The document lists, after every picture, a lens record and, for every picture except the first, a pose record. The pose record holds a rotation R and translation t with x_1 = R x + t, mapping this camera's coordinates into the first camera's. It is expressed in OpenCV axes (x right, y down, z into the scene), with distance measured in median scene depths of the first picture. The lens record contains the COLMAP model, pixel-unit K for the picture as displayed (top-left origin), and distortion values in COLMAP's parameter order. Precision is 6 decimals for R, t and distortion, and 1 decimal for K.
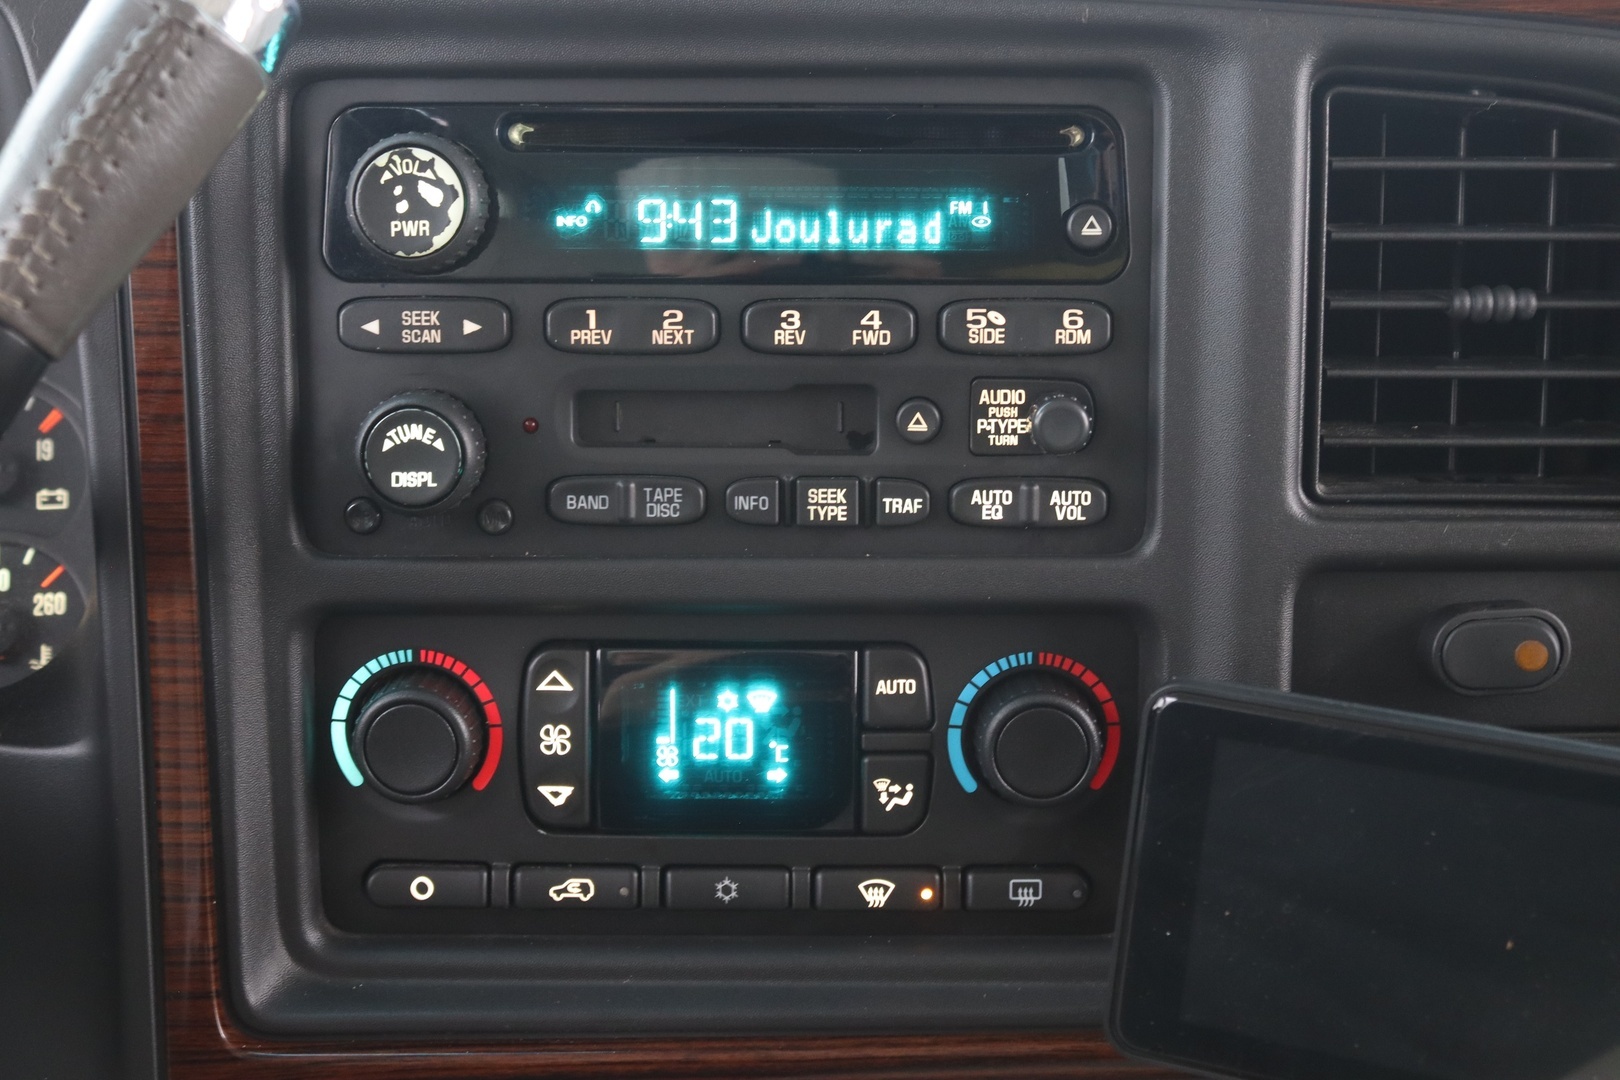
lens RADIAL K [[2022.2, 0, 807.2], [0, 2022.2, 535.9], [0, 0, 1]] dist [-0.061638, 0.000000]
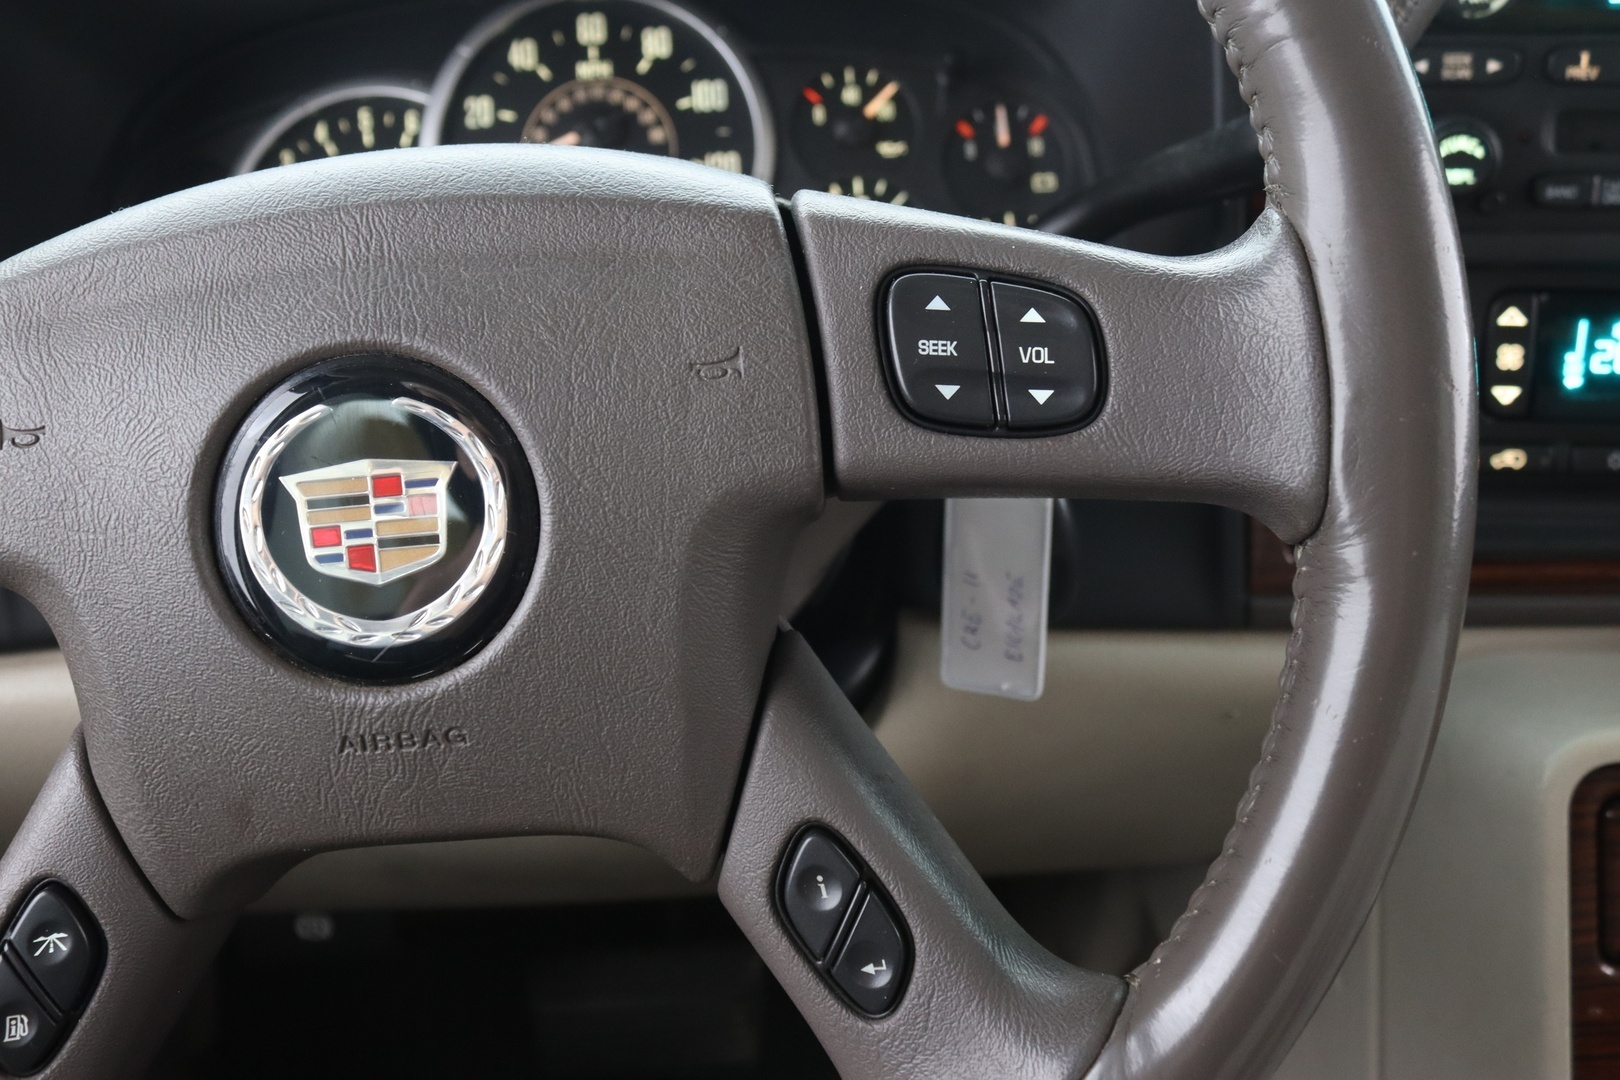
lens RADIAL K [[1578.0, 0, 773.1], [0, 1578.0, 523.8], [0, 0, 1]] dist [-0.082734, 0.000000]
pose [[0.987313, 0.018101, -0.157749, -0.480713], [0.016783, 0.976021, 0.217031, -0.032583], [0.157894, -0.216925, 0.963334, -0.180577]]
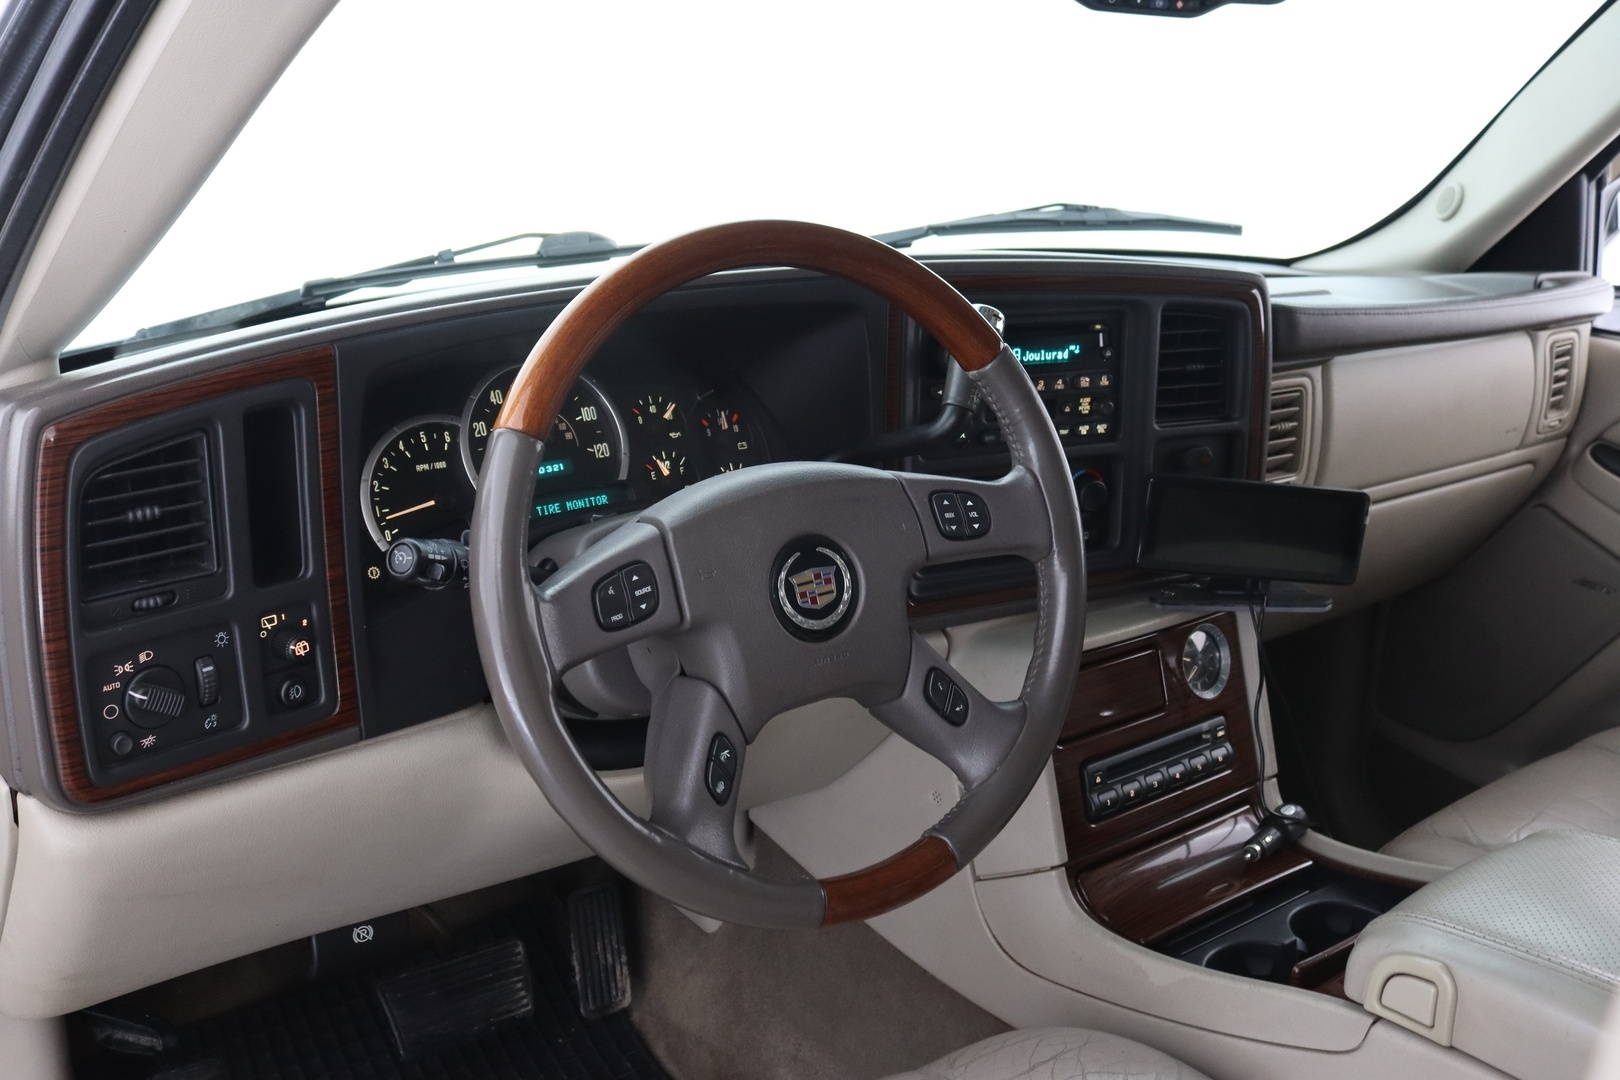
lens RADIAL K [[1596.2, 0, 825.0], [0, 1596.2, 533.1], [0, 0, 1]] dist [-0.085566, 0.000000]
pose [[0.896079, -0.104237, 0.431483, -1.576786], [0.055795, 0.990777, 0.123479, -0.210632], [-0.440374, -0.086572, 0.893631, -1.367108]]
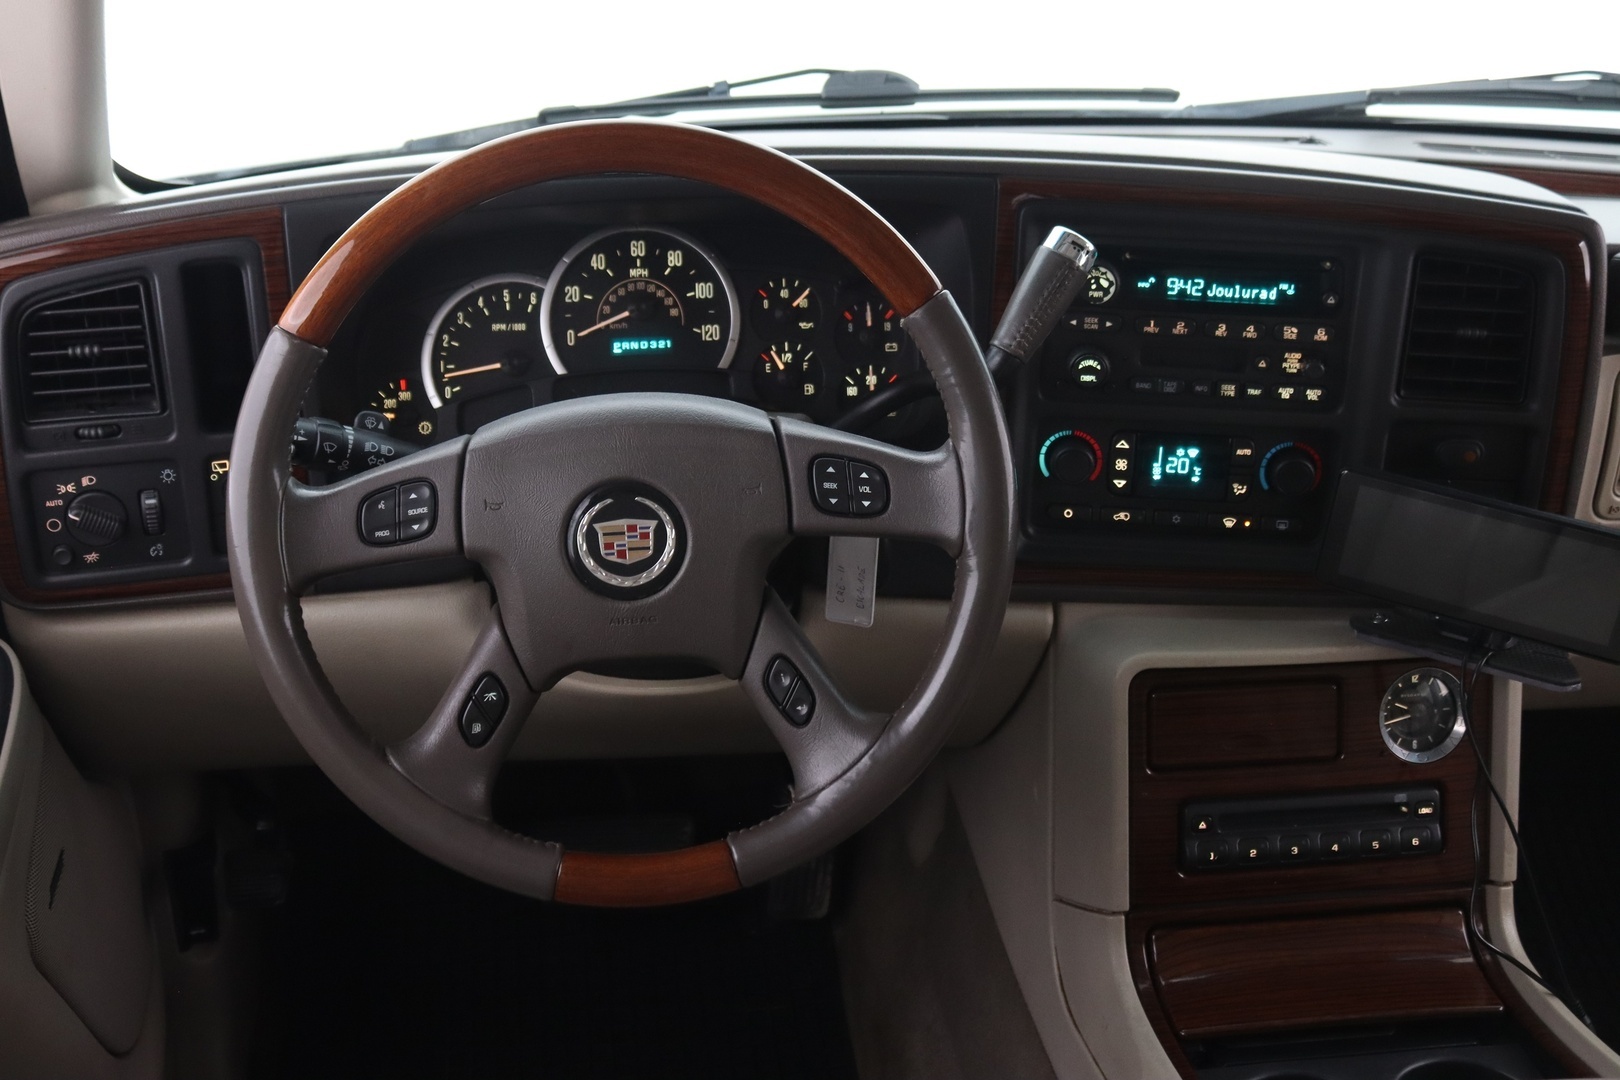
lens RADIAL K [[1801.0, 0, 809.9], [0, 1801.0, 528.4], [0, 0, 1]] dist [-0.074106, 0.000000]
pose [[0.997028, 0.050122, -0.058513, -0.418084], [-0.035697, 0.973547, 0.225679, -0.373940], [0.068276, -0.222920, 0.972443, -1.535966]]
